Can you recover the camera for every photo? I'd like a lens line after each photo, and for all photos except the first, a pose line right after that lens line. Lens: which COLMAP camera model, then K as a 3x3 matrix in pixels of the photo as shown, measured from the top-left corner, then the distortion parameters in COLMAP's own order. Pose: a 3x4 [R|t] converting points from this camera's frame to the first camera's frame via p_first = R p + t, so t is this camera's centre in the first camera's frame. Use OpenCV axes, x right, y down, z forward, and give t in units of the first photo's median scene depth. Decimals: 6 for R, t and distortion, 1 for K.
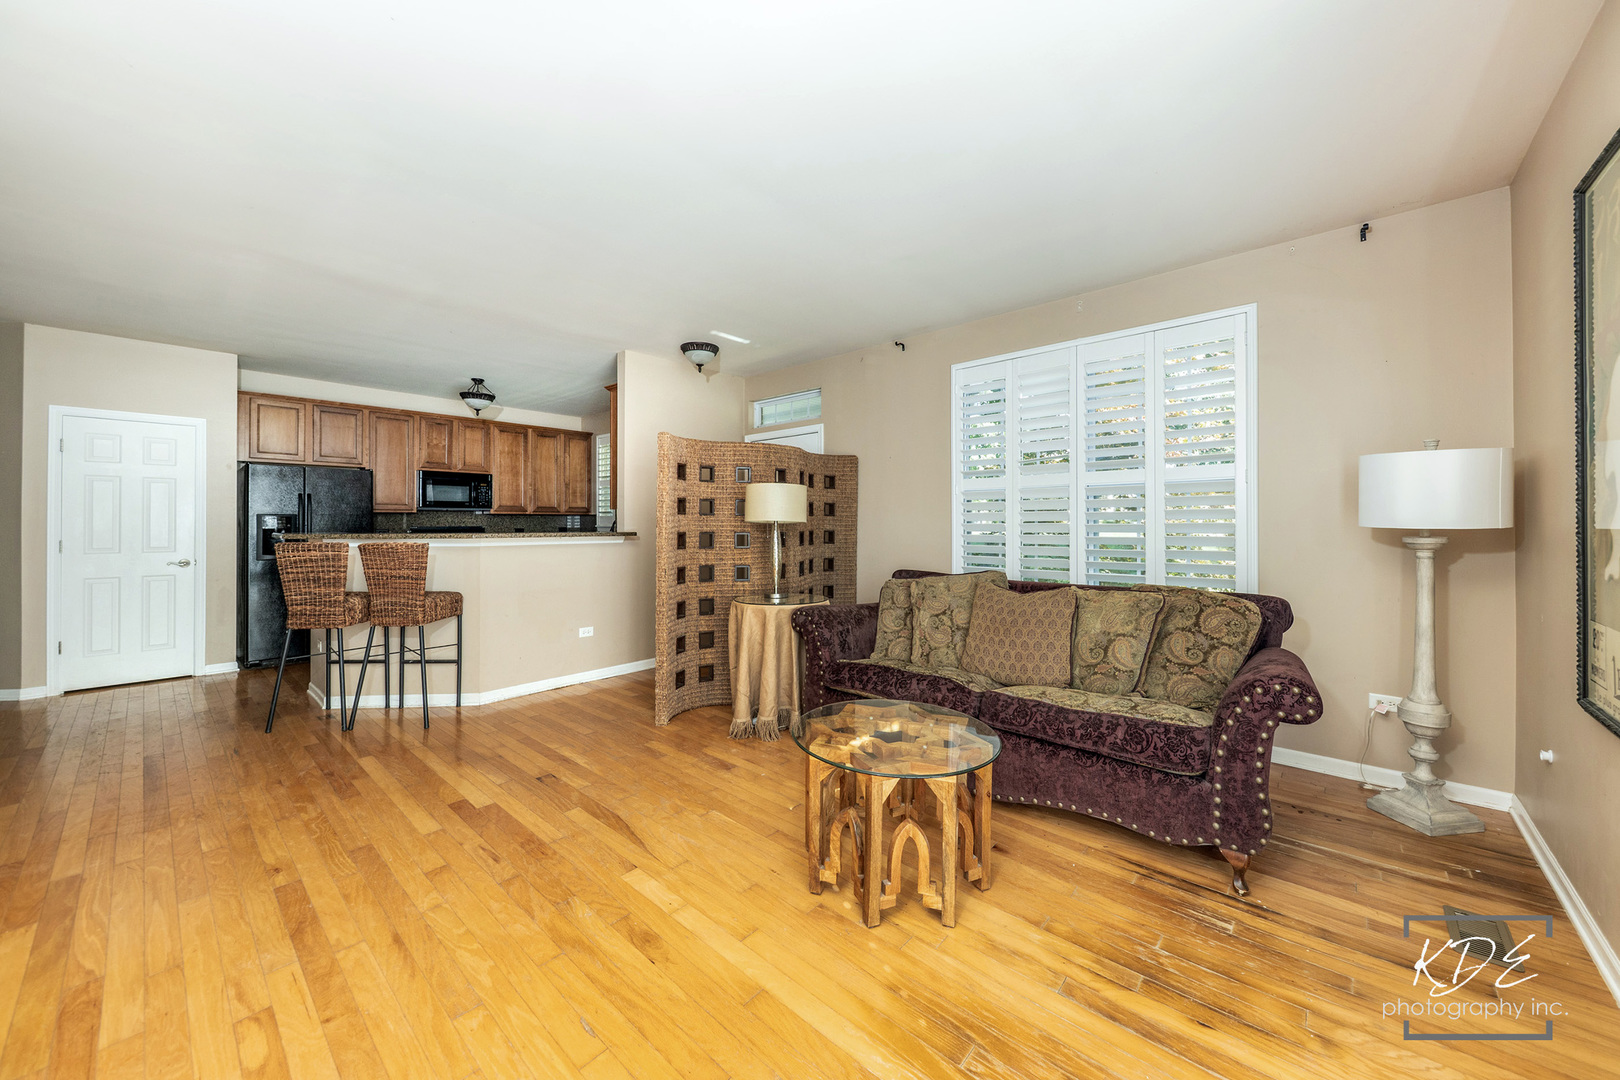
lens RADIAL K [[588.8, 0, 808.8], [0, 588.8, 521.3], [0, 0, 1]] dist [0.001970, 0.000082]
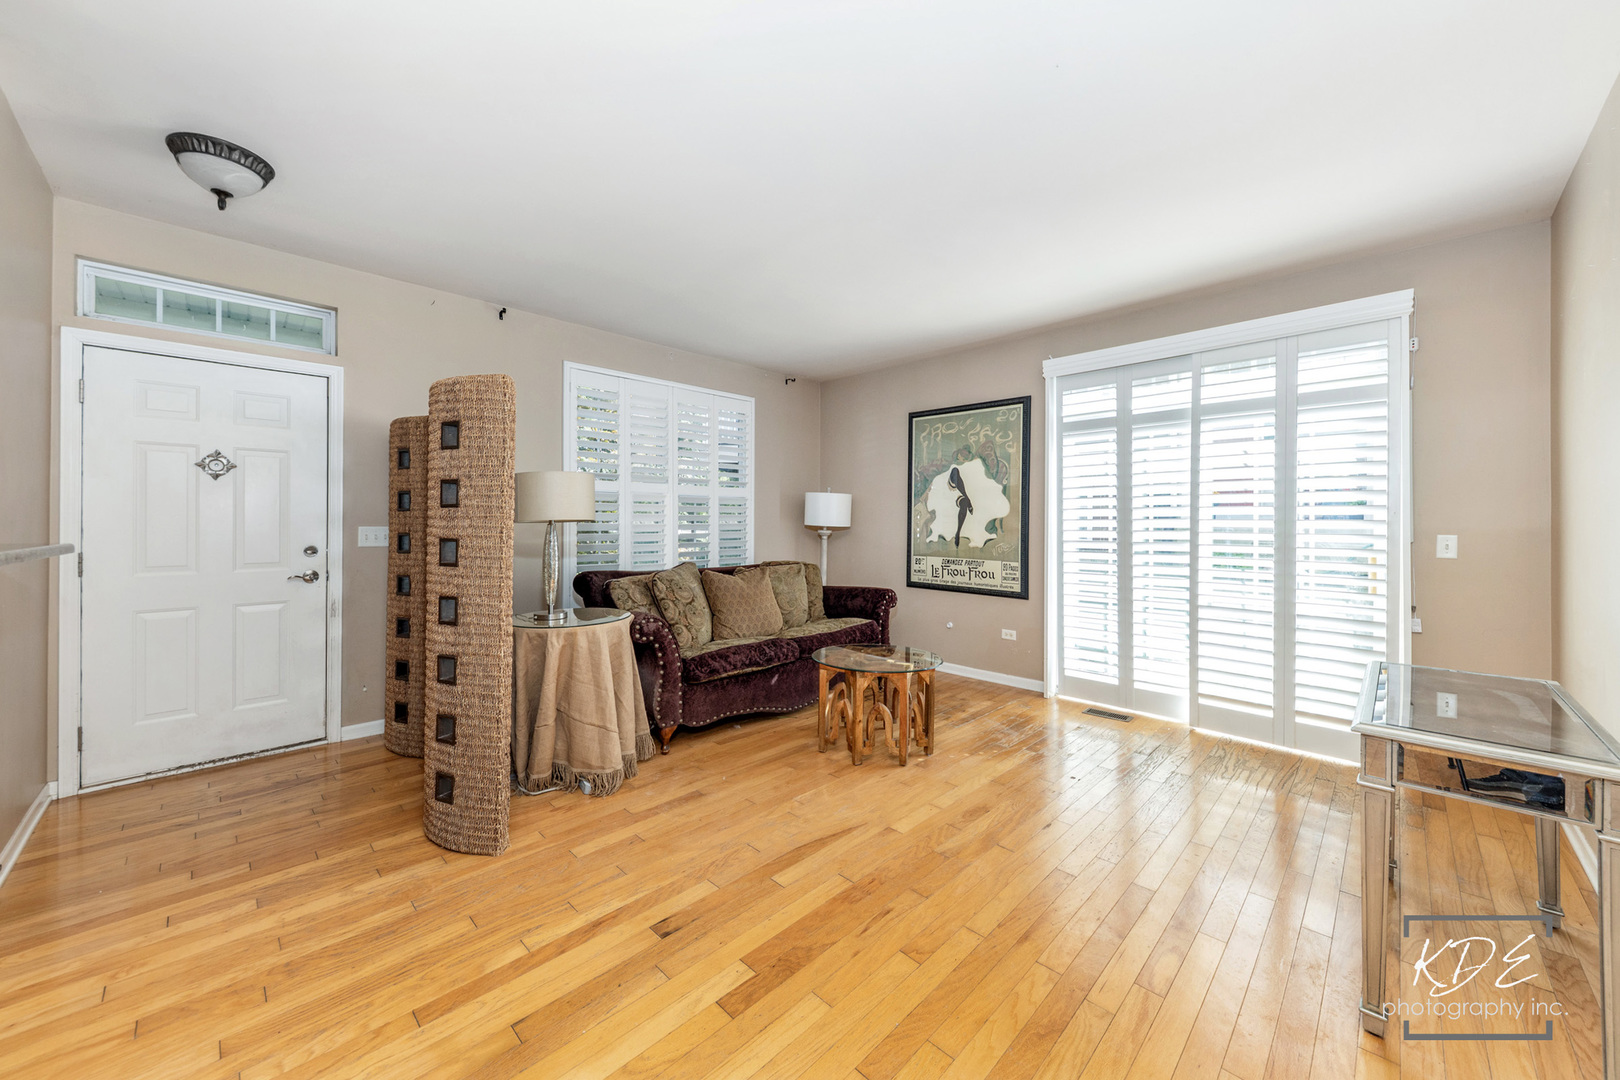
lens RADIAL K [[588.8, 0, 808.8], [0, 588.8, 521.3], [0, 0, 1]] dist [0.001970, 0.000082]
pose [[0.054380, 0.003971, 0.998512, -0.945705], [-0.008196, 0.999960, -0.003530, 0.001408], [-0.998487, -0.007992, 0.054411, 0.721886]]
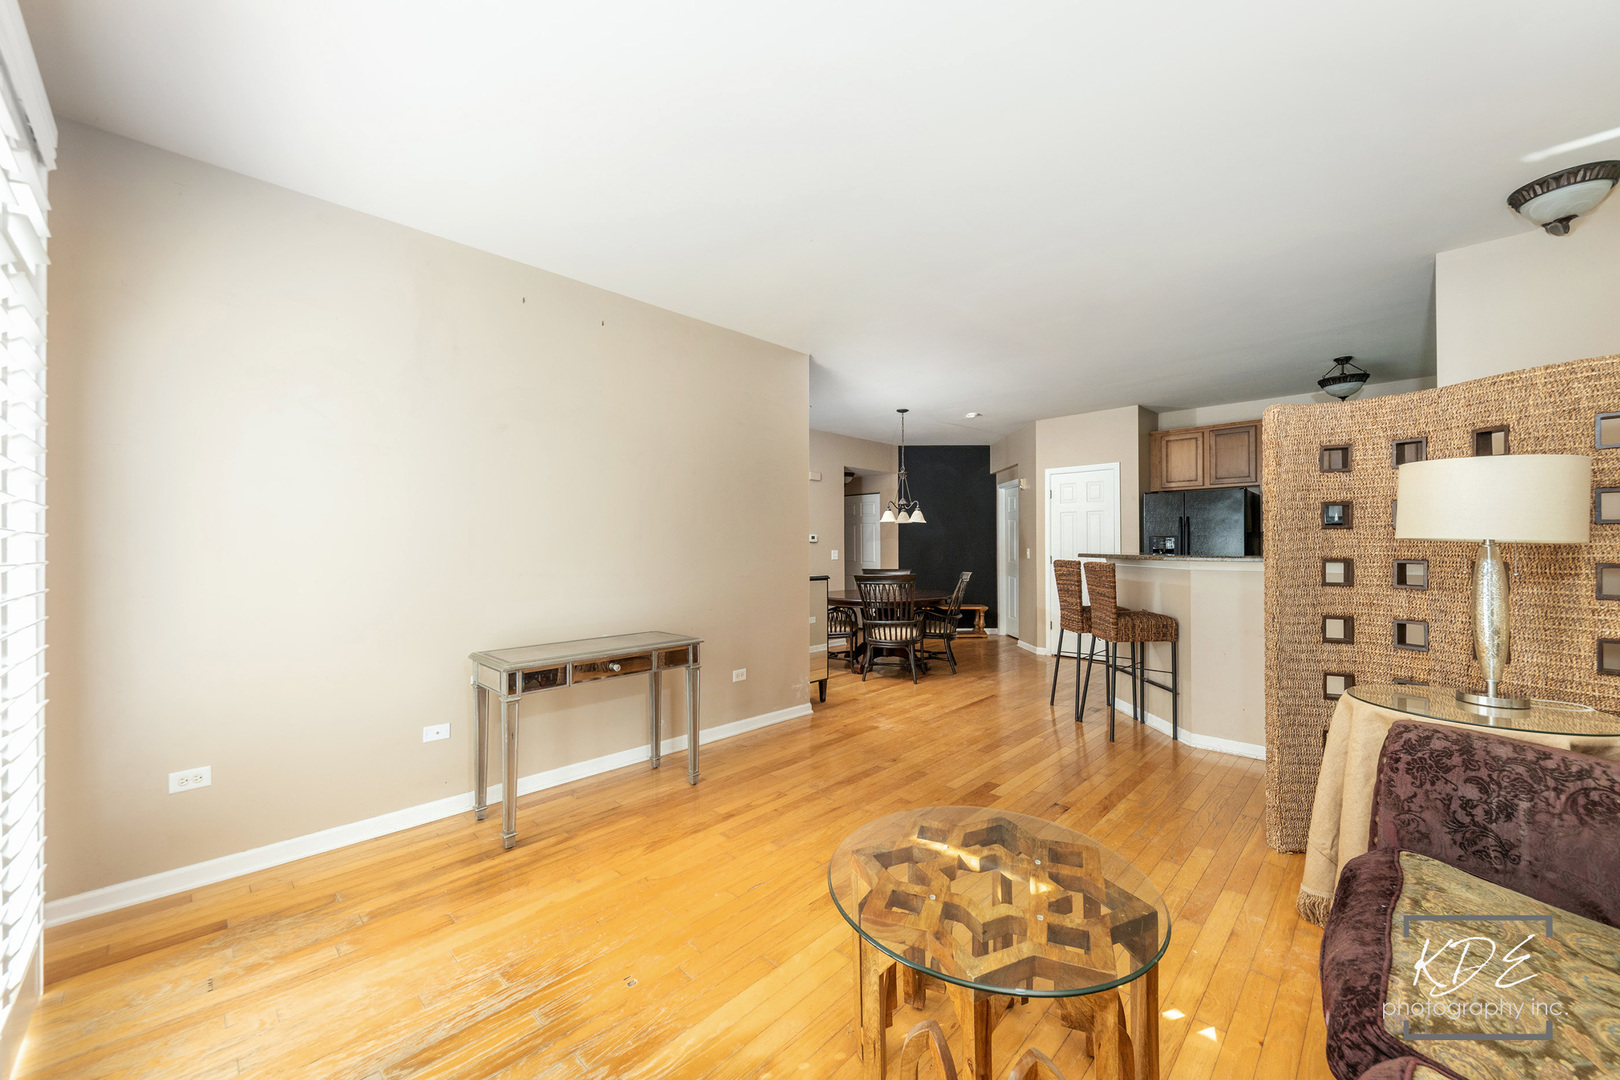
lens RADIAL K [[658.6, 0, 803.3], [0, 658.6, 540.6], [0, 0, 1]] dist [0.001959, 0.000146]
pose [[-0.086359, -0.005558, -0.996249, 0.596854], [0.008019, 0.999948, -0.006273, 0.000293], [0.996232, -0.008531, -0.086310, 0.598366]]
